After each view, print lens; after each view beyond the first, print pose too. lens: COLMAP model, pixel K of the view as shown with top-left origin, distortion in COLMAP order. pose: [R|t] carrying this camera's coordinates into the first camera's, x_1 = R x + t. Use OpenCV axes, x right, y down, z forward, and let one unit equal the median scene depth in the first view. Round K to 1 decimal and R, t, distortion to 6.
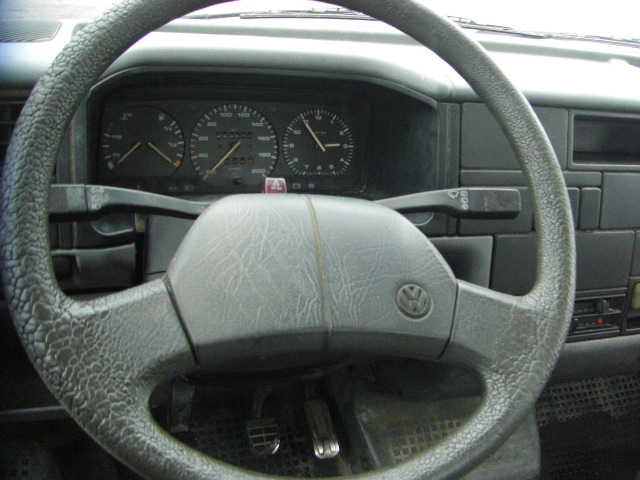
lens RADIAL K [[745.7, 0, 327.0], [0, 745.7, 243.5], [0, 0, 1]] dist [-0.157502, 0.000000]
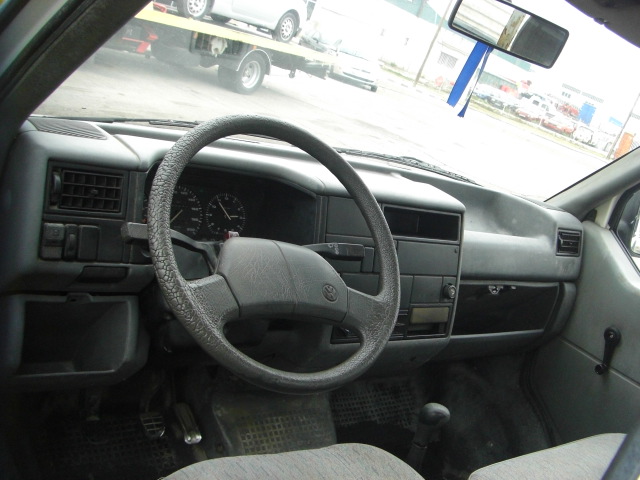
lens RADIAL K [[745.7, 0, 319.1], [0, 745.7, 238.2], [0, 0, 1]] dist [-0.157502, 0.000000]
pose [[0.935778, 0.056791, 0.347985, -0.385484], [-0.013037, 0.991841, -0.126811, 0.115616], [-0.352348, 0.114130, 0.928884, -0.543662]]
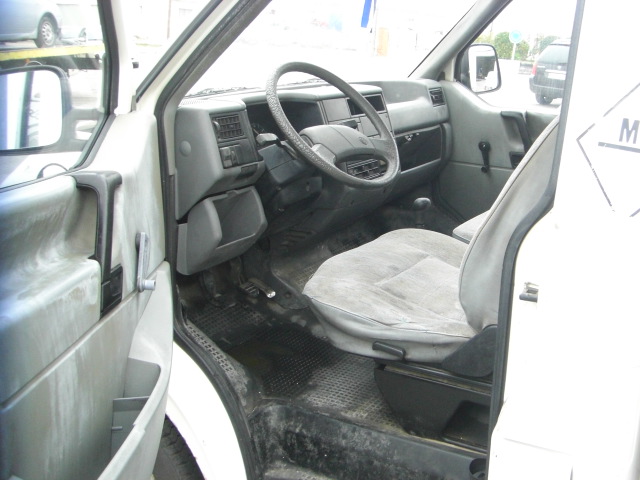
lens RADIAL K [[745.7, 0, 322.7], [0, 745.7, 239.8], [0, 0, 1]] dist [-0.157502, 0.000000]
pose [[0.778642, -0.287023, 0.557974, -1.380133], [0.360681, 0.932388, -0.023700, 0.338345], [-0.513446, 0.219705, 0.829520, -1.126168]]
